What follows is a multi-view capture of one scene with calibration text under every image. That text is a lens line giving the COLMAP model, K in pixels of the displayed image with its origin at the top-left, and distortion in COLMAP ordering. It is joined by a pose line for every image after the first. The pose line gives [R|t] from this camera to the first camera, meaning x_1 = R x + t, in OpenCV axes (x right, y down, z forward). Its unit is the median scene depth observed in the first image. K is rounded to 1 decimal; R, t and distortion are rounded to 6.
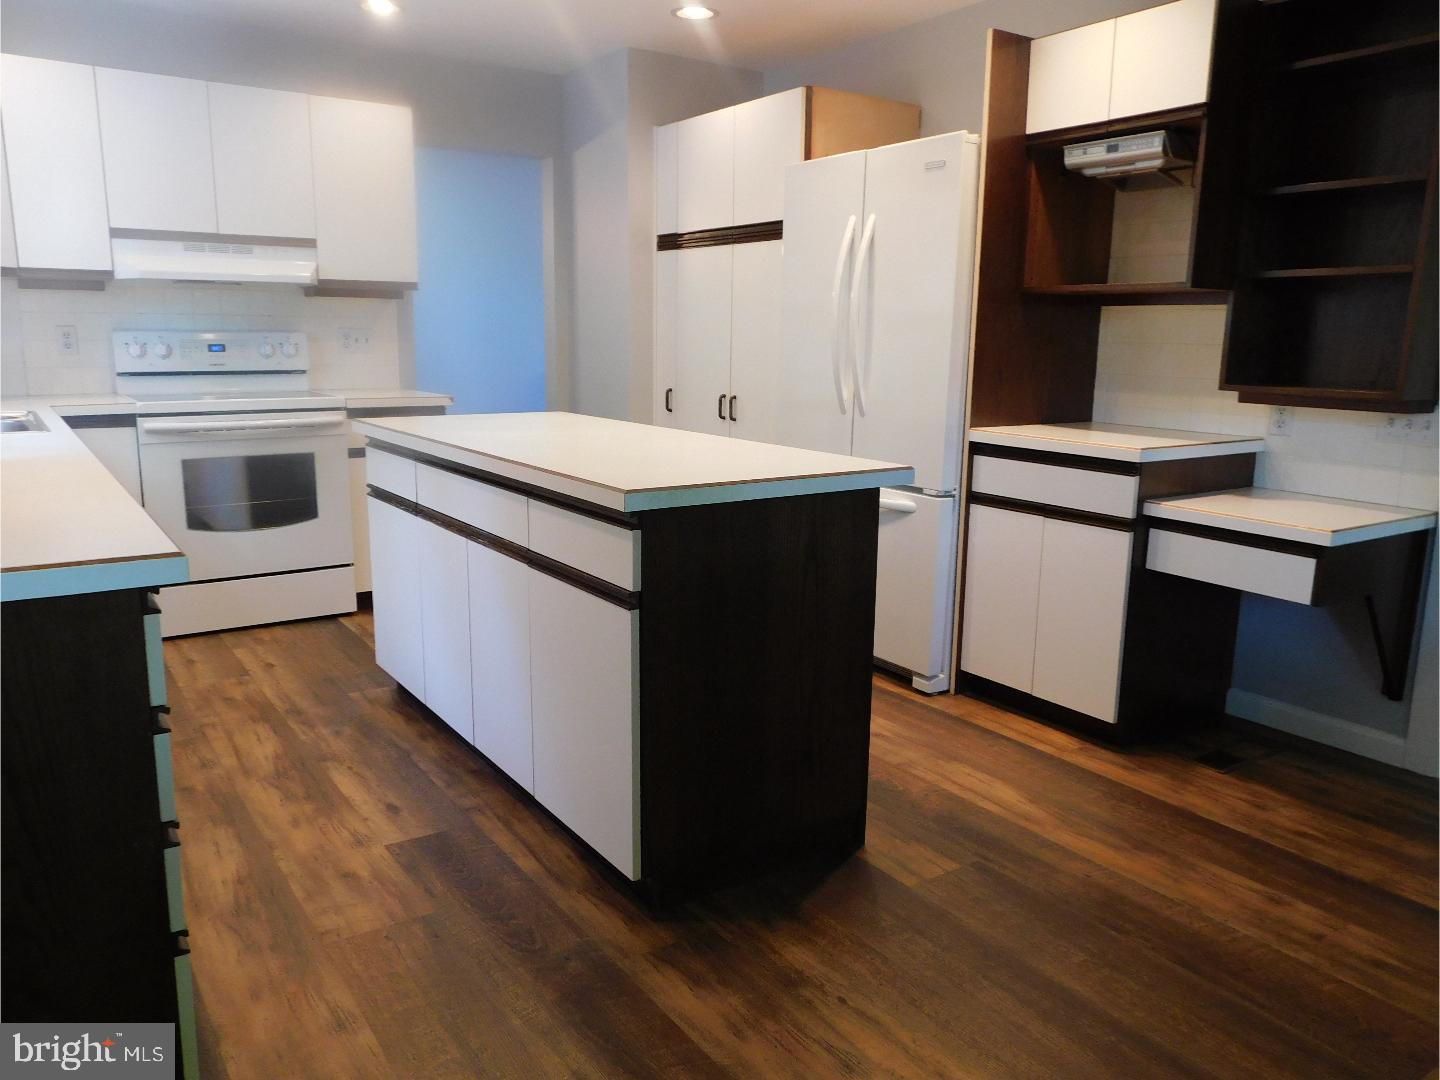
lens RADIAL K [[1070.8, 0, 713.7], [0, 1070.8, 538.8], [0, 0, 1]] dist [-0.001048, 0.001807]
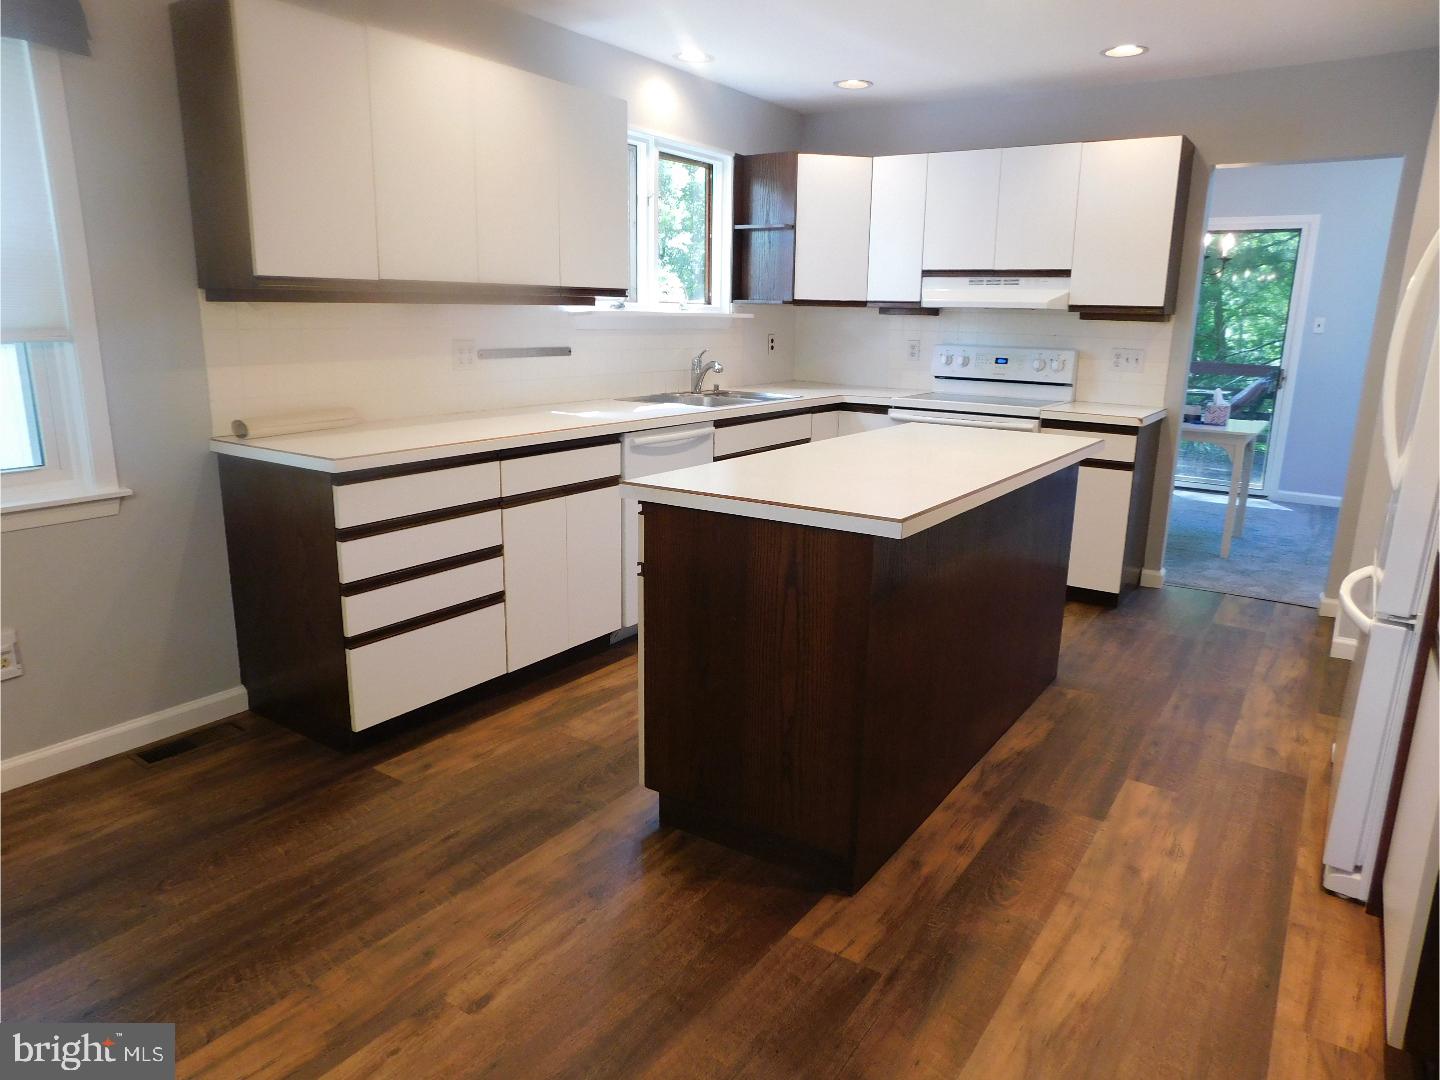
lens RADIAL K [[955.2, 0, 712.0], [0, 955.2, 542.9], [0, 0, 1]] dist [-0.054194, 0.027204]
pose [[0.366138, 0.211997, -0.906091, 0.510394], [-0.193814, 0.969724, 0.148568, -0.081539], [0.910153, 0.121217, 0.396140, 0.323018]]
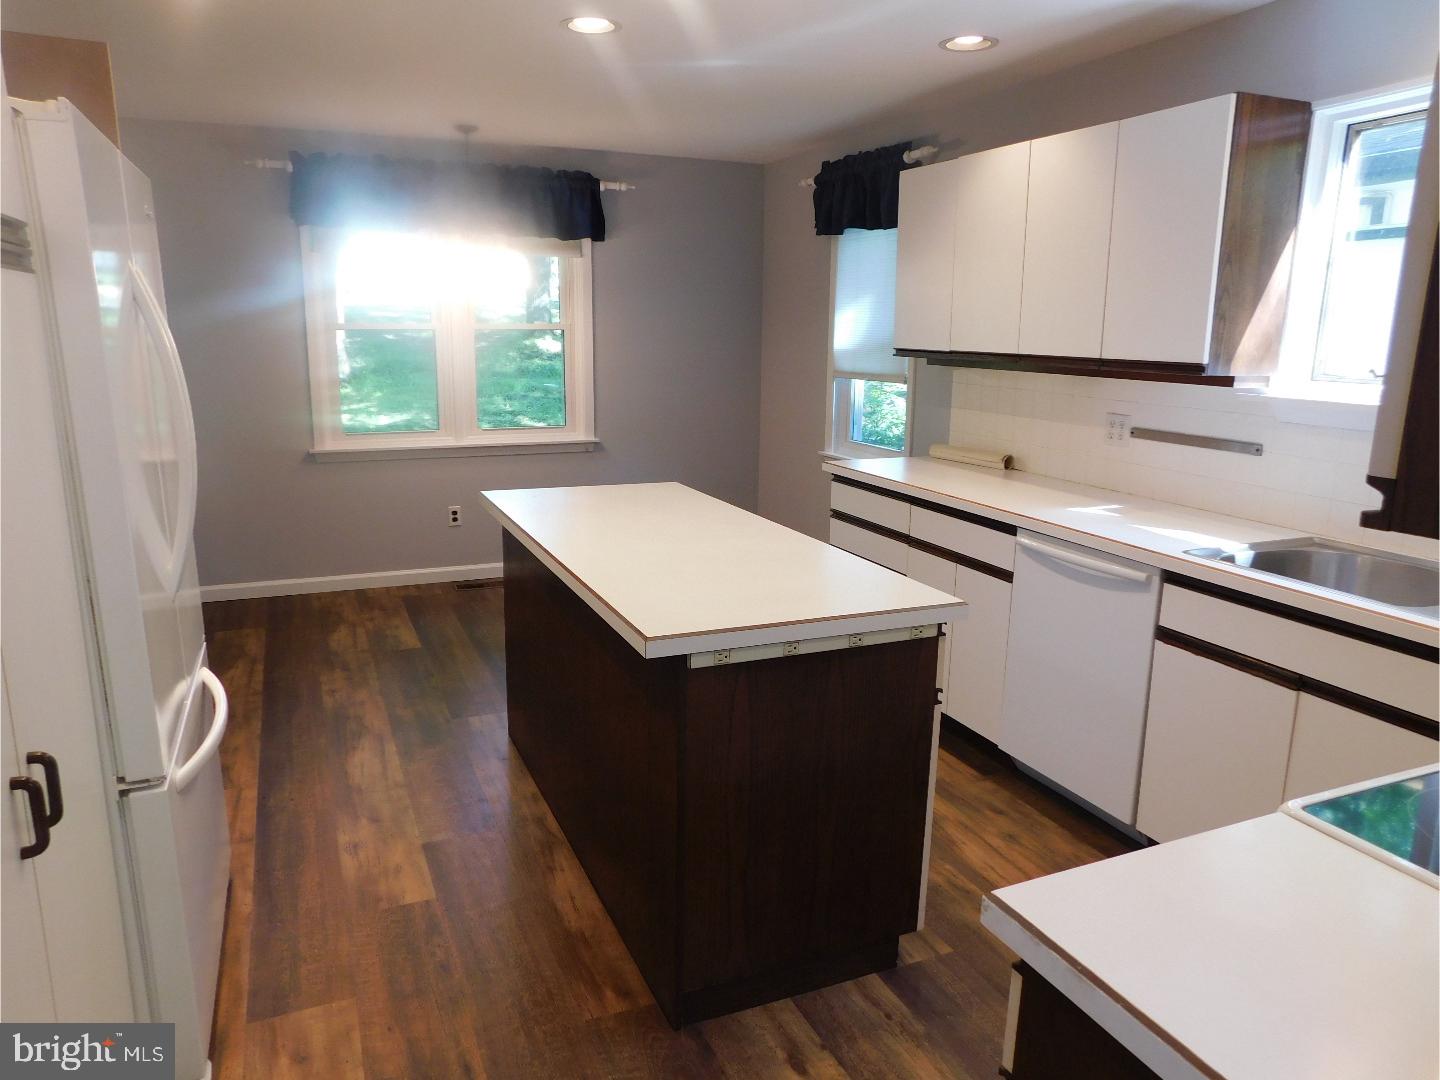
lens RADIAL K [[982.2, 0, 717.7], [0, 982.2, 542.3], [0, 0, 1]] dist [-0.048561, 0.015467]
pose [[-0.982503, -0.063671, 0.175026, -0.248332], [0.012385, 0.915334, 0.402505, -0.340490], [-0.185836, 0.397630, -0.898530, 1.343675]]
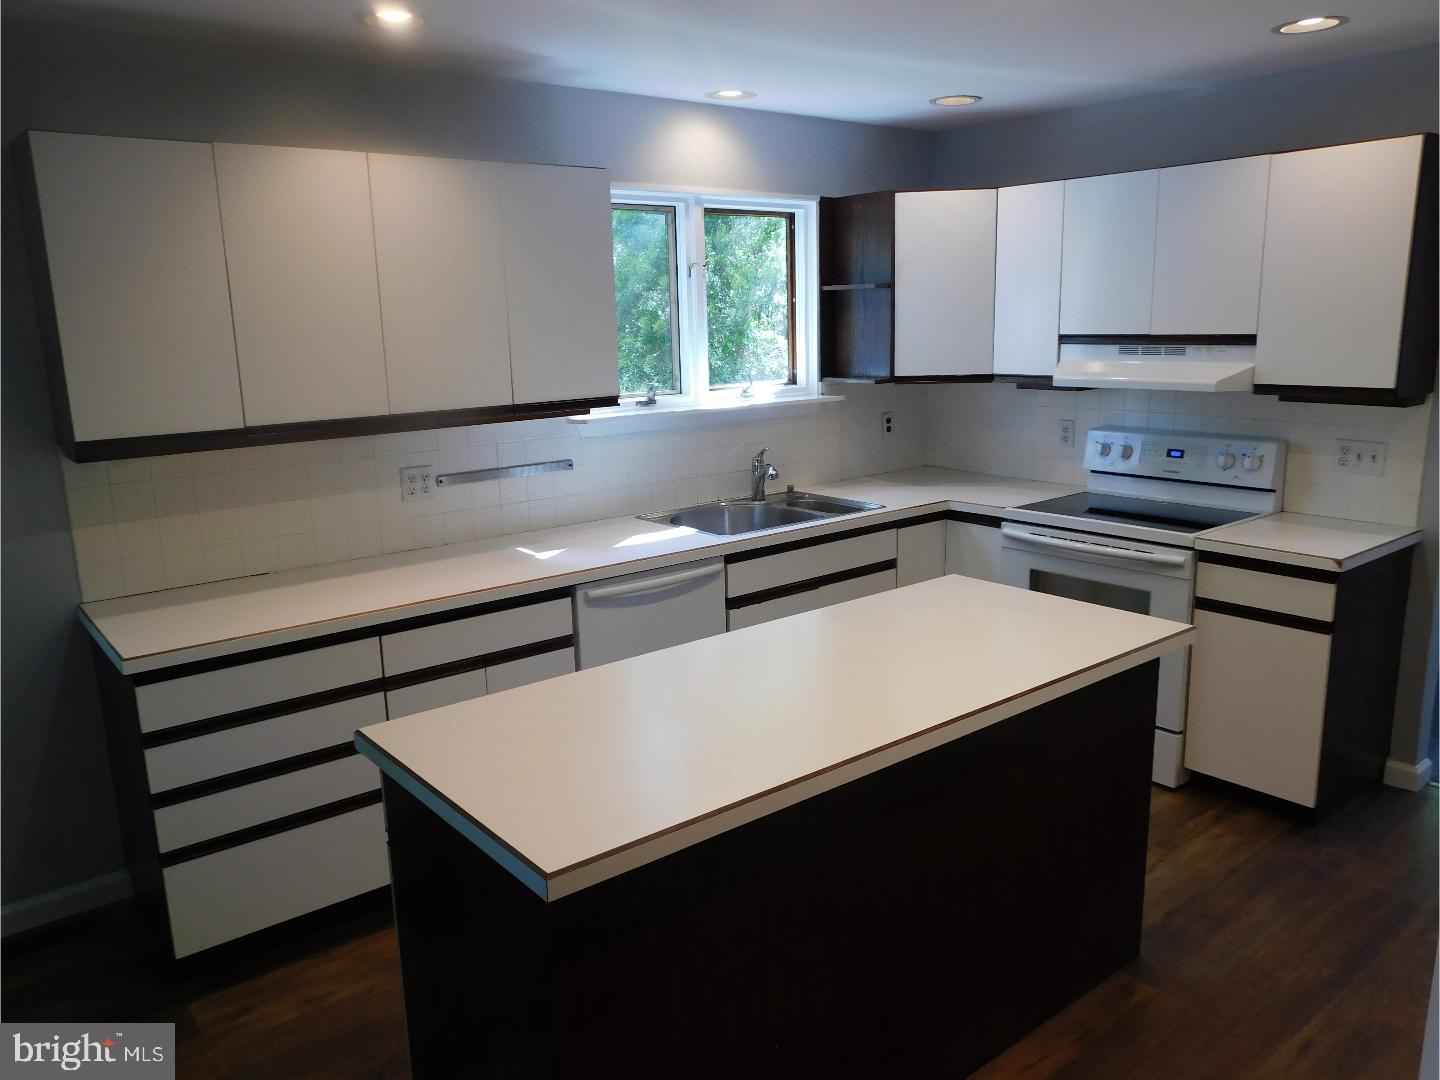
lens RADIAL K [[1070.8, 0, 705.8], [0, 1070.8, 544.5], [0, 0, 1]] dist [-0.001048, 0.001807]
pose [[0.076244, 0.195877, -0.977660, 0.454037], [-0.166736, 0.969212, 0.181181, -0.227188], [0.983049, 0.149197, 0.106557, 0.594284]]
